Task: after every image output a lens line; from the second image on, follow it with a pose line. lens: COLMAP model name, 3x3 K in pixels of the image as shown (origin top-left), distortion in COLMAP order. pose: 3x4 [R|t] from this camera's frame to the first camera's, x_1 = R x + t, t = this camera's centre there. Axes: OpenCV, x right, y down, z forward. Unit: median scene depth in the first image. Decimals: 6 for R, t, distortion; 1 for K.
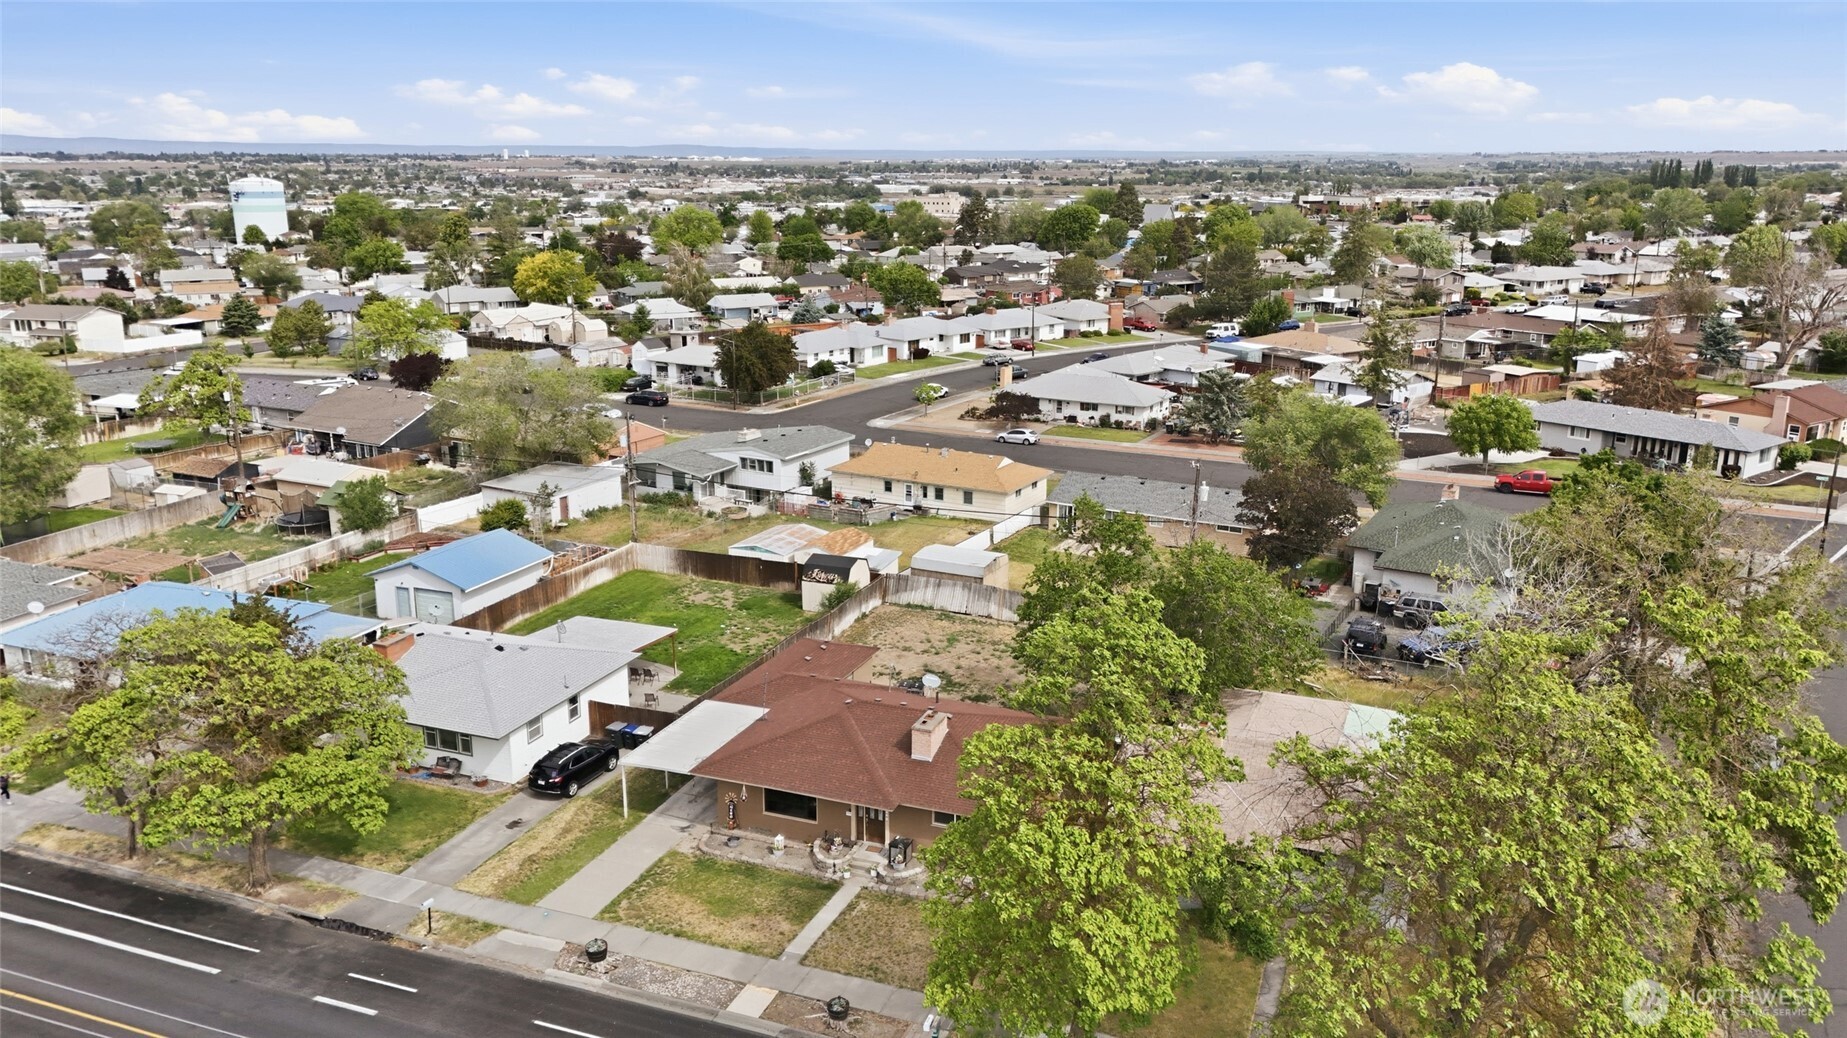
lens RADIAL K [[1252.5, 0, 924.5], [0, 1252.5, 522.5], [0, 0, 1]] dist [0.017889, -0.006095]
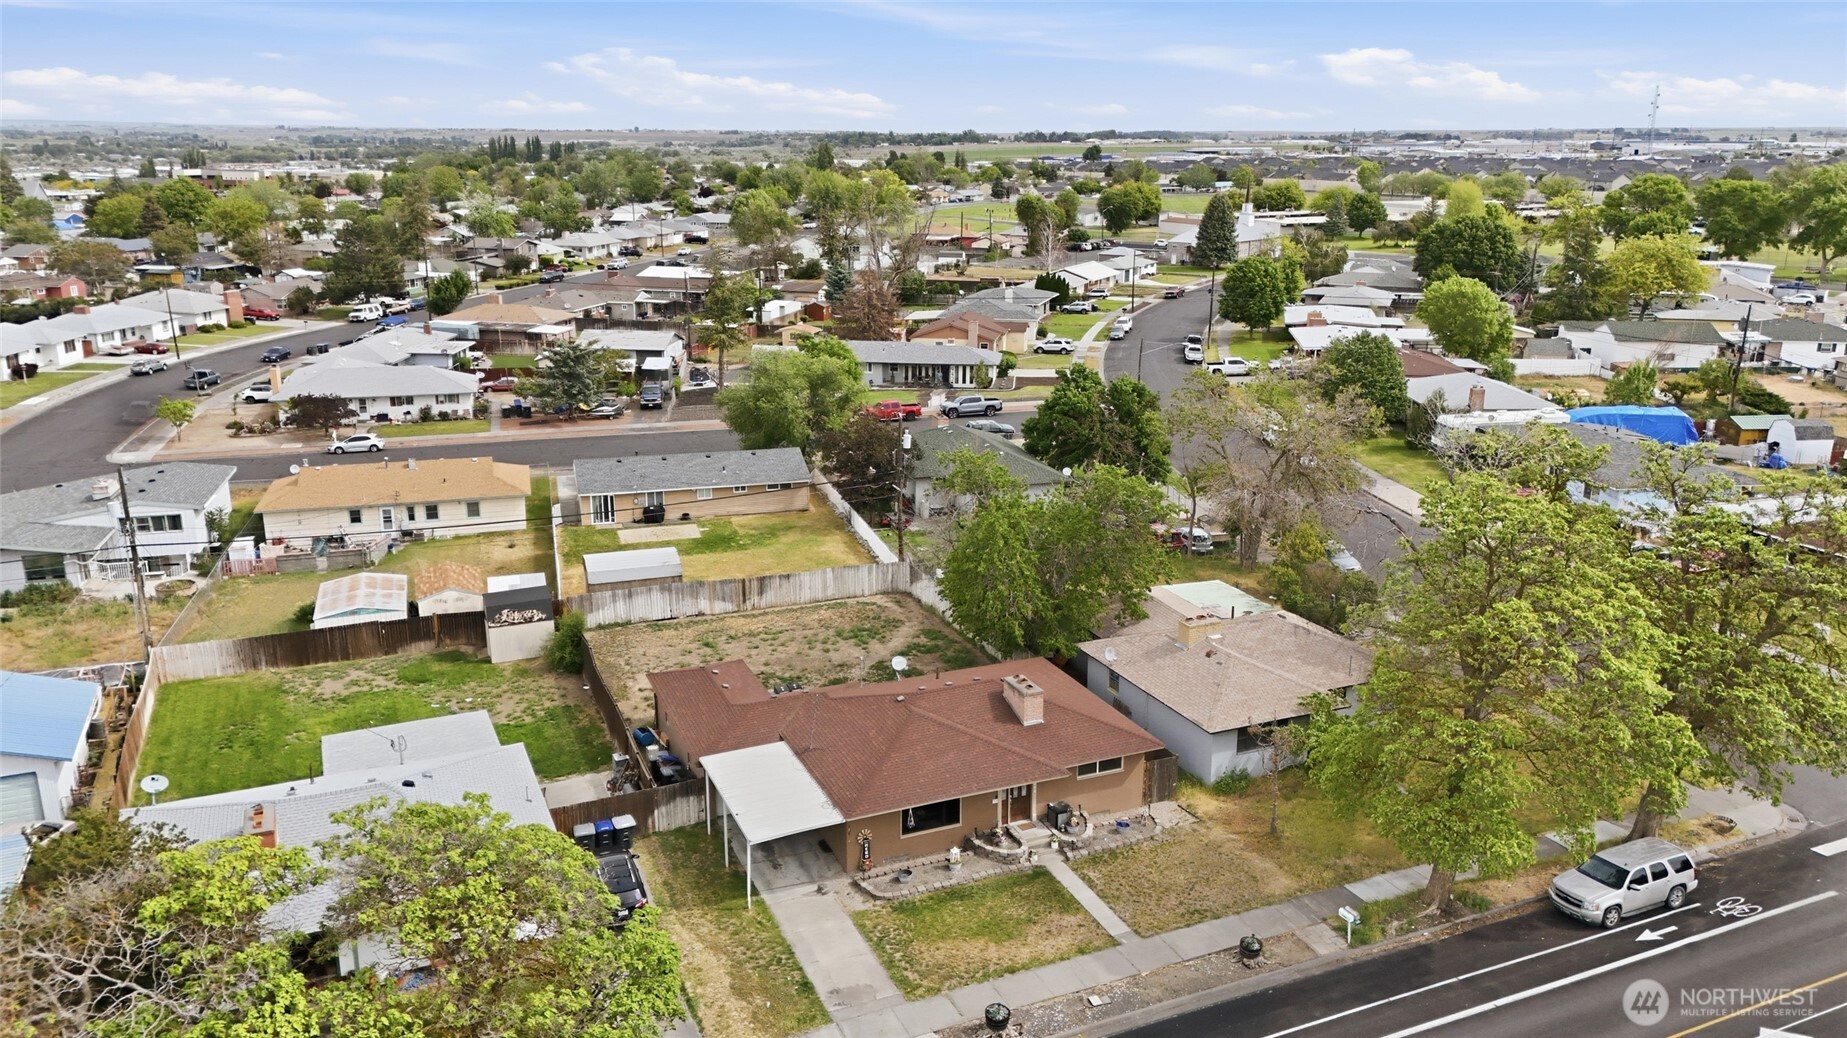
lens RADIAL K [[1252.5, 0, 925.4], [0, 1252.5, 515.8], [0, 0, 1]] dist [0.017889, -0.006095]
pose [[0.718461, -0.190895, 0.668860, -0.312516], [0.180140, 0.979860, 0.086157, -0.032950], [-0.671836, 0.058588, 0.738379, 0.141680]]
